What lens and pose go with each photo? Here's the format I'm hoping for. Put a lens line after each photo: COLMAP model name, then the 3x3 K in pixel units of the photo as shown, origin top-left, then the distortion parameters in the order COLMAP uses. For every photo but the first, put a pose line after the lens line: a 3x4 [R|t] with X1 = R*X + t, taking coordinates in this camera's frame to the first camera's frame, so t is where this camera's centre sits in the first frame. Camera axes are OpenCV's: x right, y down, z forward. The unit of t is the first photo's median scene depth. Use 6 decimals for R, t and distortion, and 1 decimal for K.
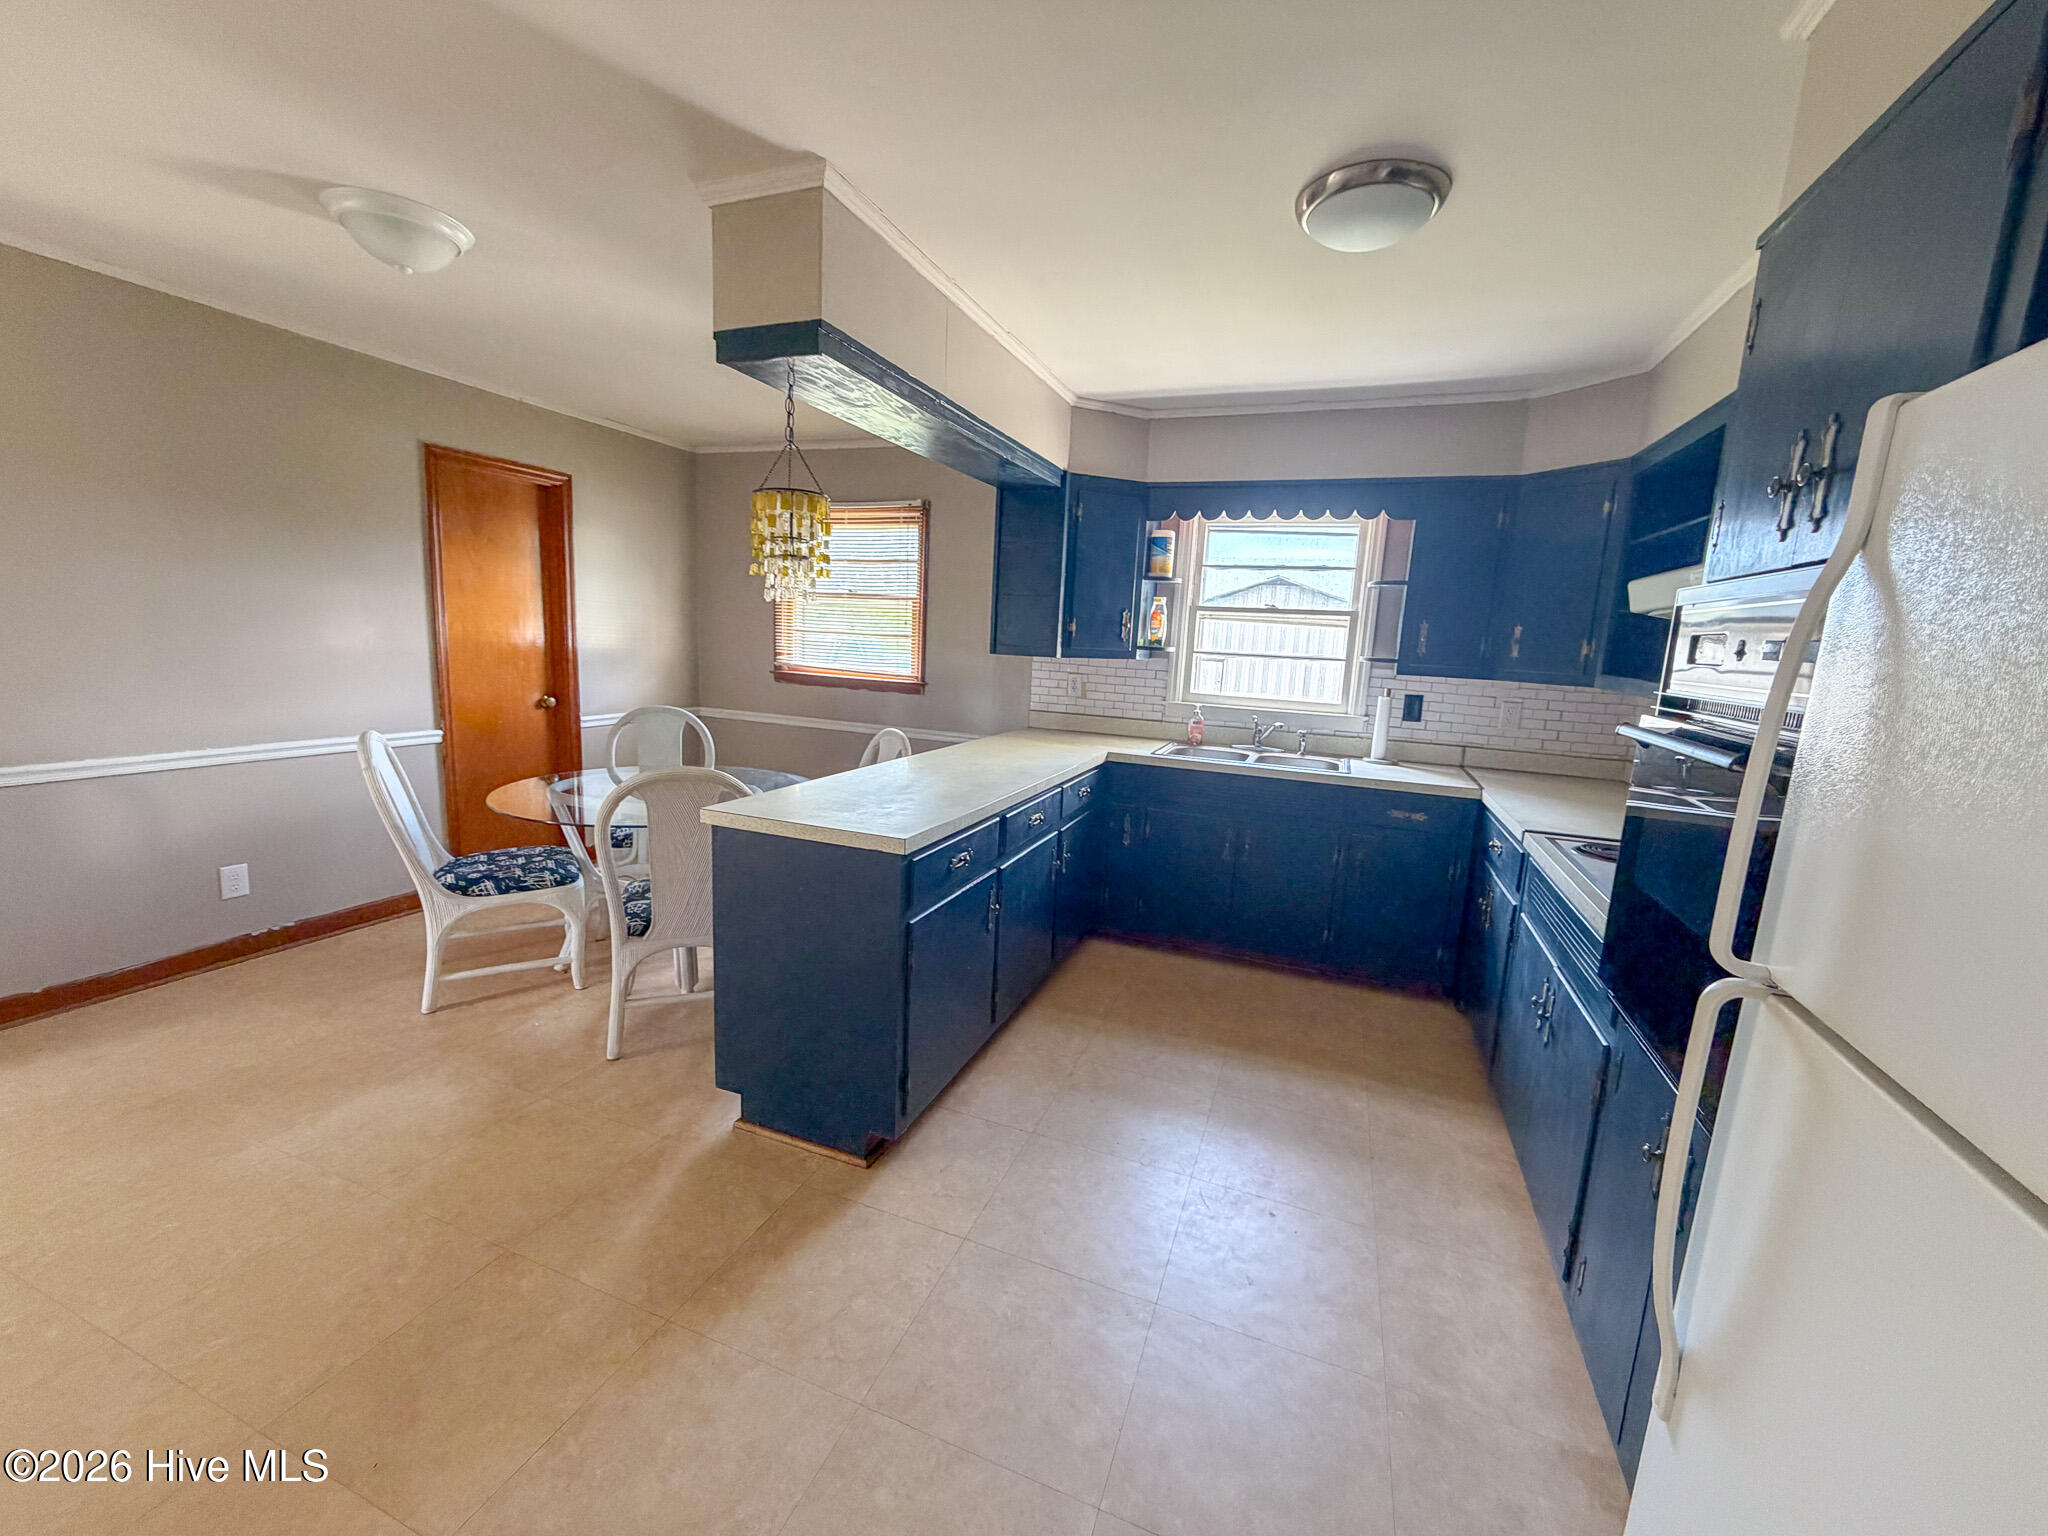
lens RADIAL K [[822.9, 0, 1018.5], [0, 822.9, 765.7], [0, 0, 1]] dist [0.002500, 0.000332]
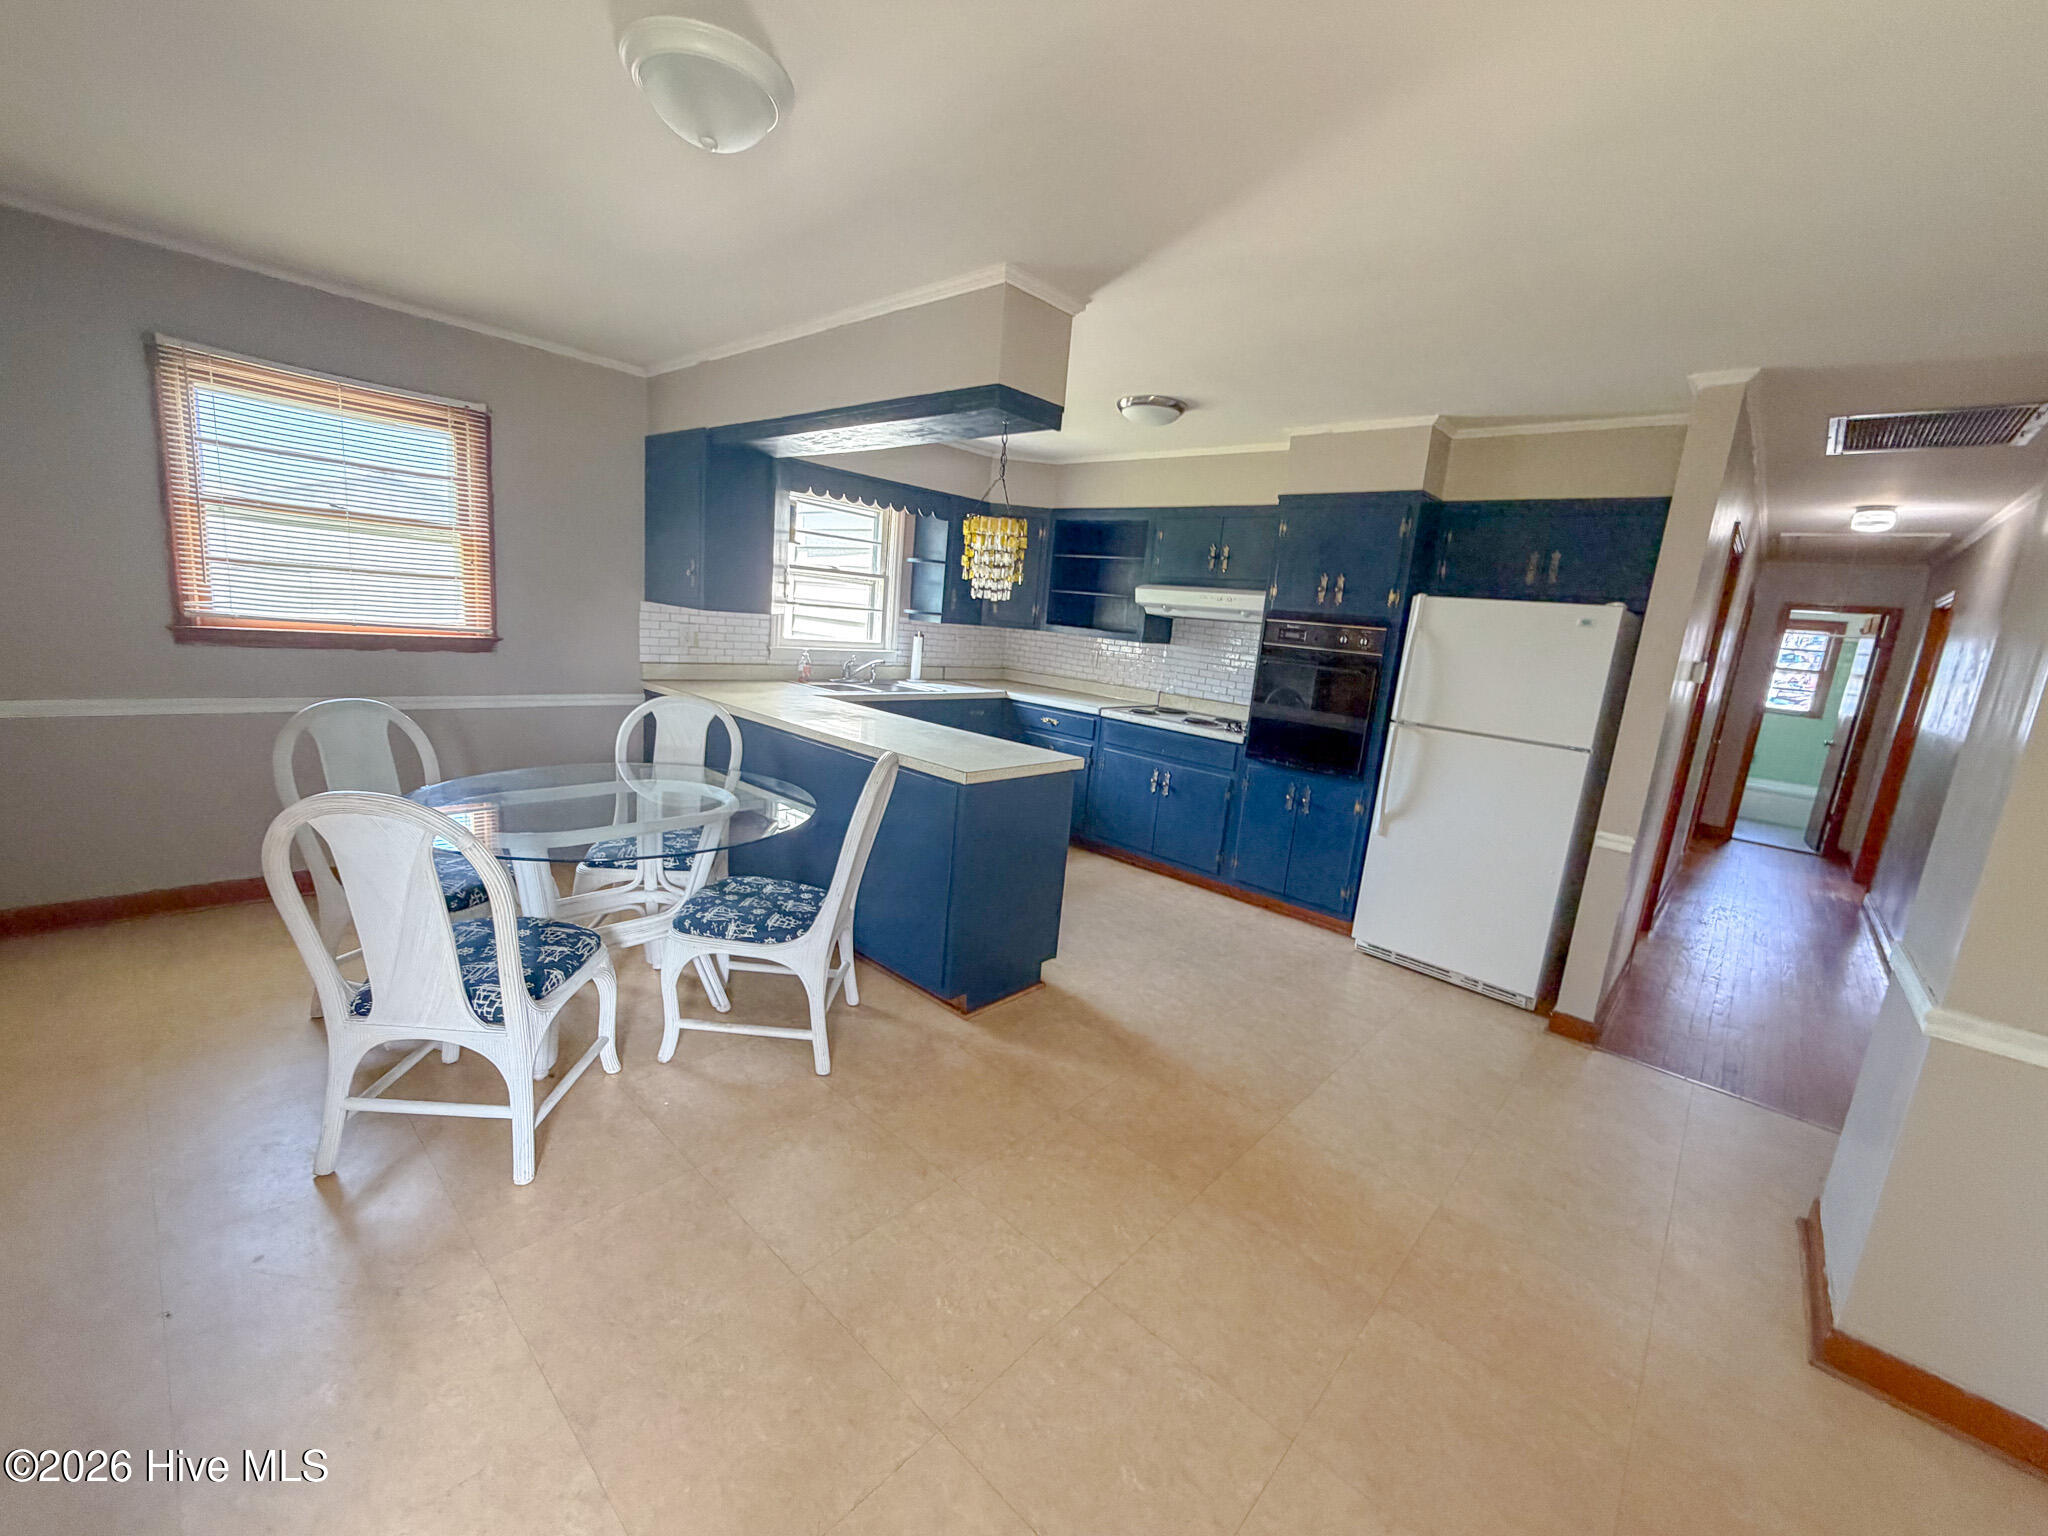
lens RADIAL K [[822.9, 0, 1015.6], [0, 822.9, 770.5], [0, 0, 1]] dist [0.002500, 0.000332]
pose [[0.357970, -0.194615, 0.913227, -0.816126], [0.076557, 0.980862, 0.179019, -0.091932], [-0.930589, 0.005830, 0.366018, 0.271645]]
